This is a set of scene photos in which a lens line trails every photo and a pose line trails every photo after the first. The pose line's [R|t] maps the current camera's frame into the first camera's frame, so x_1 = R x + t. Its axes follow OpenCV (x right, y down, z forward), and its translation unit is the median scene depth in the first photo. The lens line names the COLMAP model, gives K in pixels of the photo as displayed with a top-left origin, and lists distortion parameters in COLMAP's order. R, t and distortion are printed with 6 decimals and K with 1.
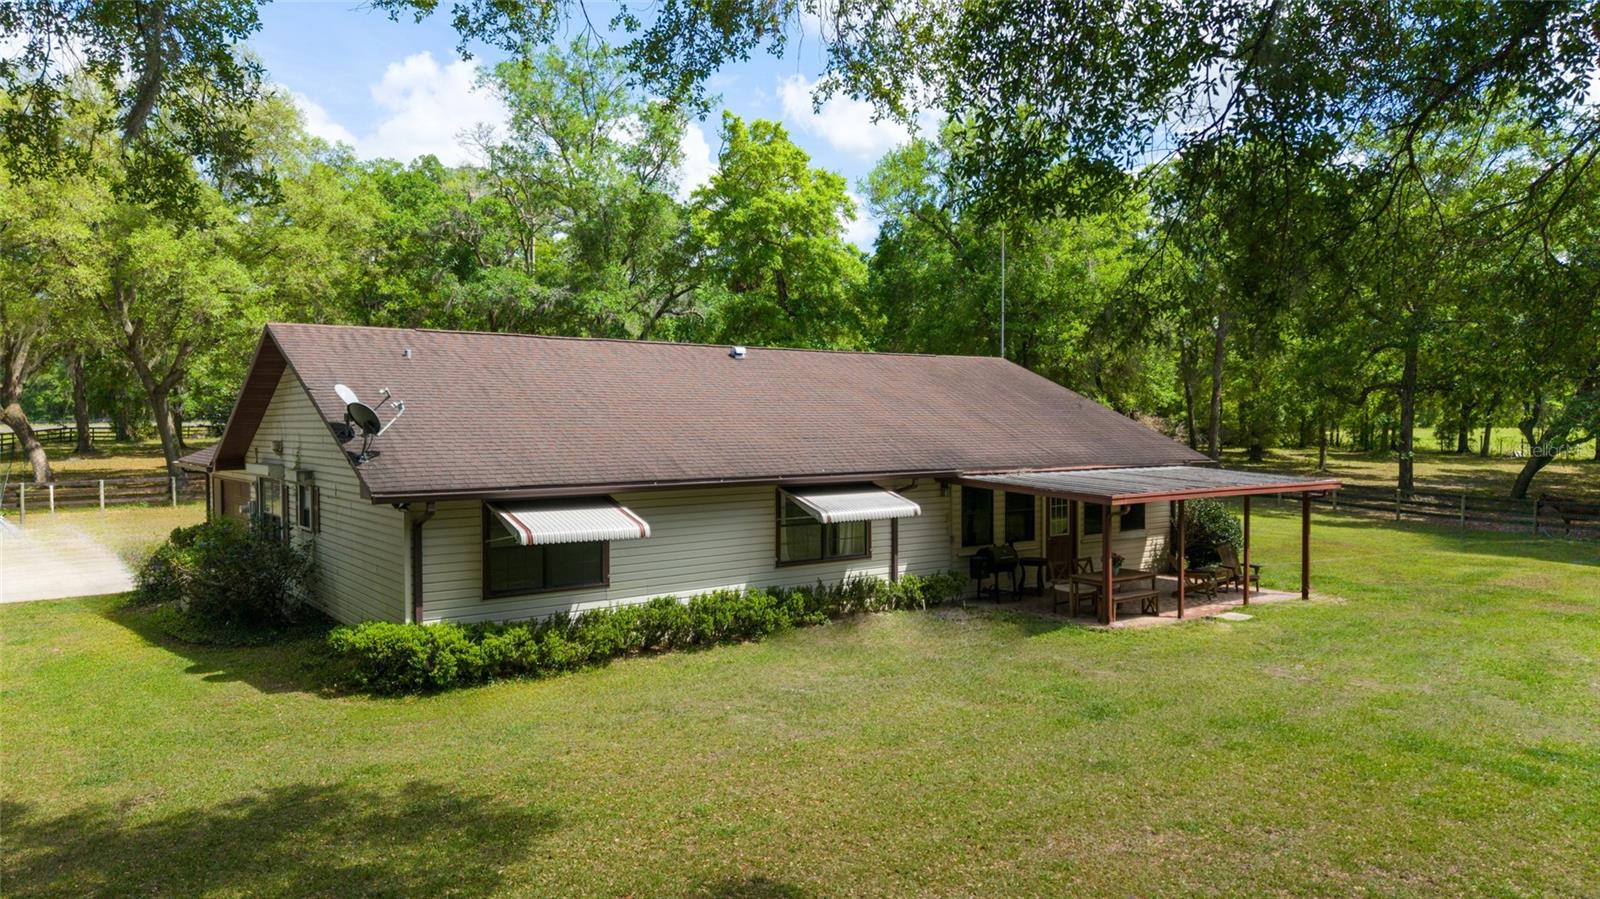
lens RADIAL K [[1069.7, 0, 800.0], [0, 1069.7, 449.5], [0, 0, 1]] dist [-0.002051, -0.001727]
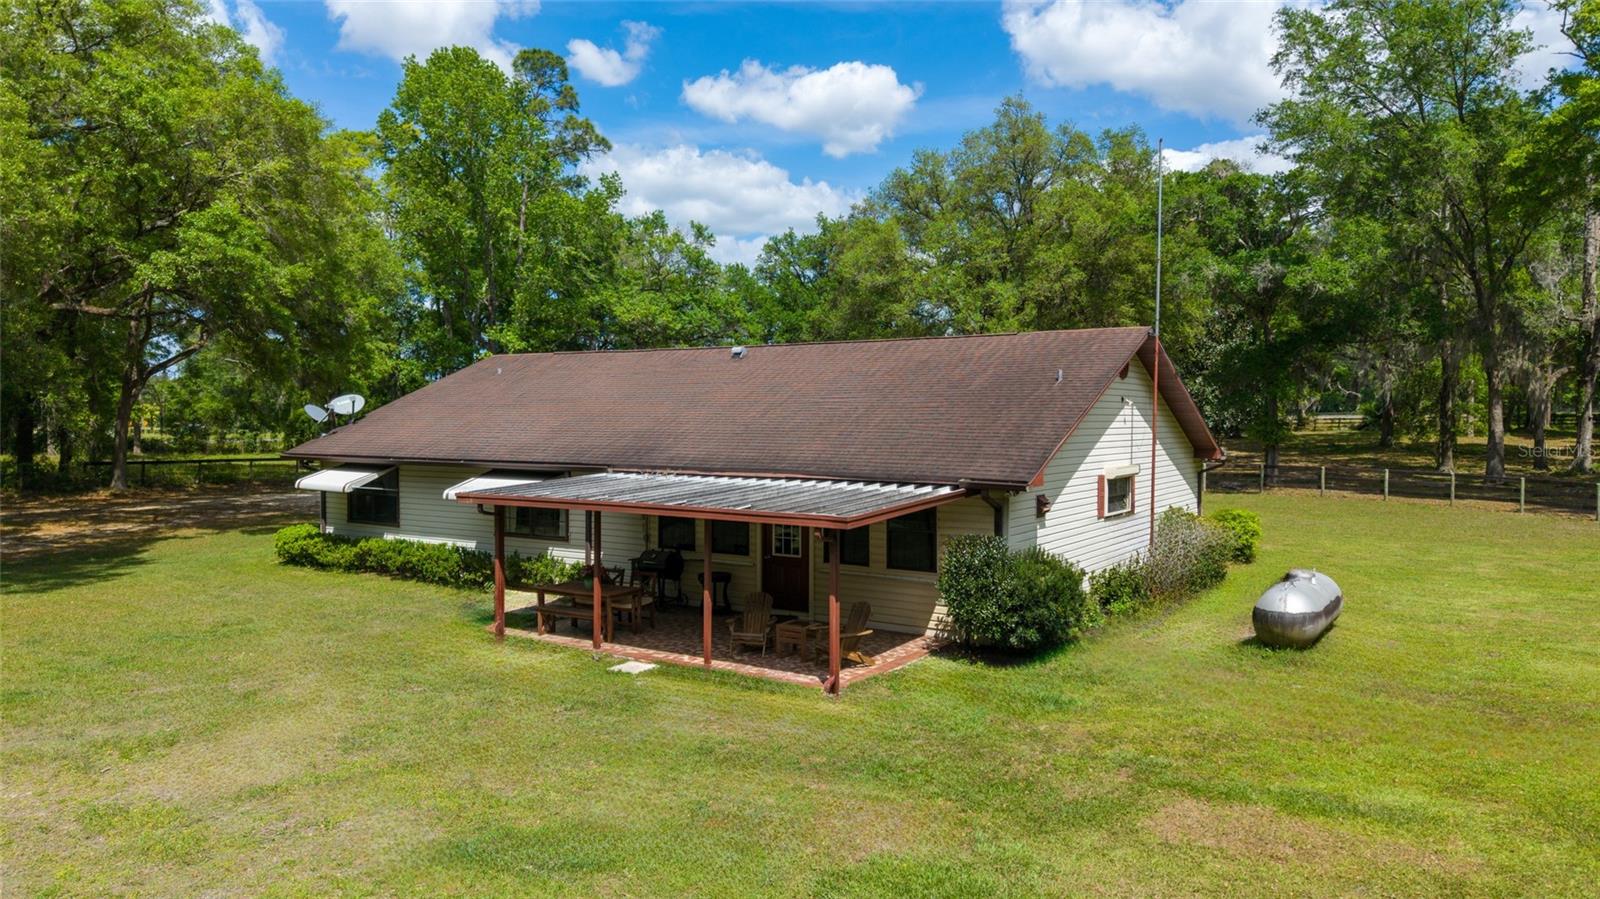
lens RADIAL K [[1084.3, 0, 800.0], [0, 1084.3, 449.5], [0, 0, 1]] dist [0.002425, 0.001642]
pose [[0.332011, 0.031896, -0.942736, 1.031014], [-0.024887, 0.999376, 0.025047, -0.023491], [0.942947, 0.015146, 0.332598, 0.730974]]
